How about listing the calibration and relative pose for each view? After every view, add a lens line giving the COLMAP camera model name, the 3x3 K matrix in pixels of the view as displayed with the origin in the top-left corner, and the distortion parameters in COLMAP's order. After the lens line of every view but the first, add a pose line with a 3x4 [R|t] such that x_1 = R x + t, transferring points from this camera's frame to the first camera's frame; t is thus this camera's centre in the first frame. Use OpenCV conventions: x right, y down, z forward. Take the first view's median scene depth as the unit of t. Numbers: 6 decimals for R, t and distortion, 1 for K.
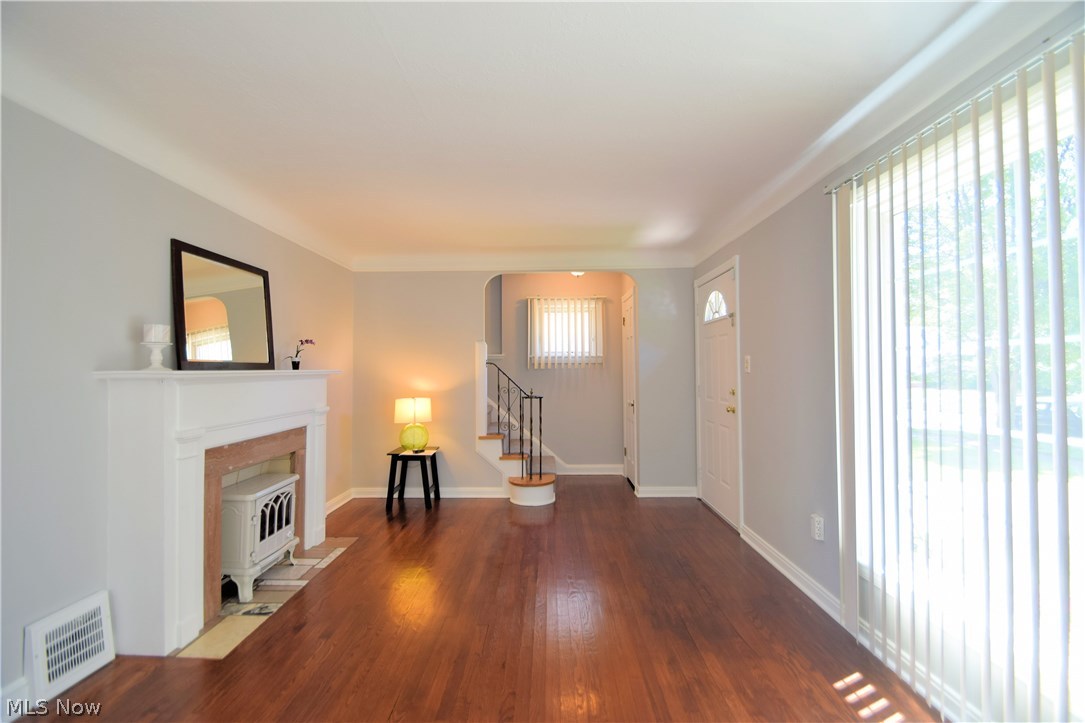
lens RADIAL K [[476.1, 0, 540.9], [0, 476.1, 358.2], [0, 0, 1]] dist [0.012894, -0.015991]
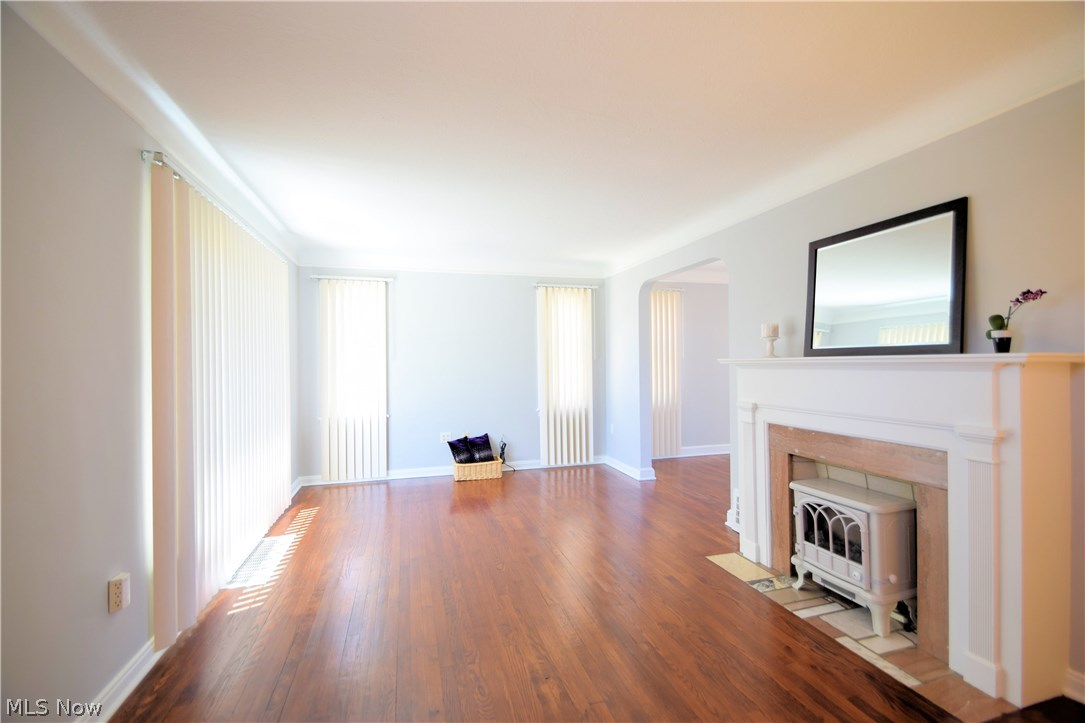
lens RADIAL K [[476.1, 0, 540.9], [0, 476.1, 358.2], [0, 0, 1]] dist [0.012894, -0.015991]
pose [[-0.957098, 0.014259, -0.289412, 0.155242], [0.023676, 0.999297, -0.029065, 0.038257], [0.288794, -0.034670, -0.956763, 1.569311]]
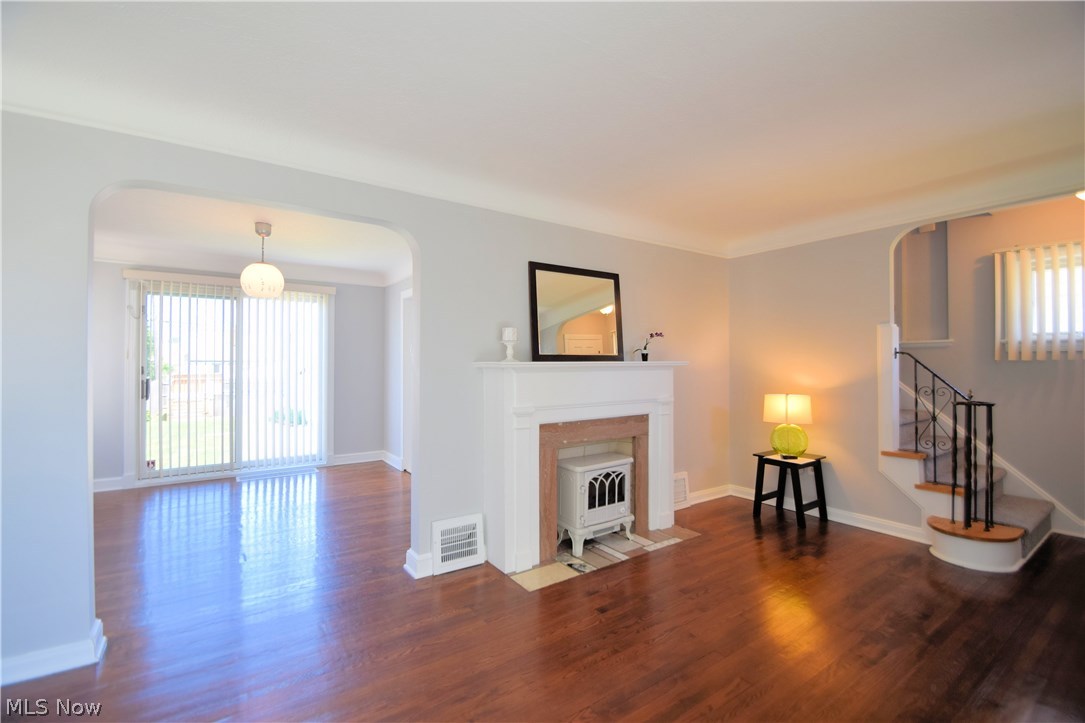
lens RADIAL K [[476.1, 0, 540.9], [0, 476.1, 358.2], [0, 0, 1]] dist [0.012894, -0.015991]
pose [[0.586055, -0.003870, -0.810262, 0.254385], [0.018133, 0.999801, 0.008340, 0.004653], [0.810068, -0.019580, 0.586009, 0.206820]]
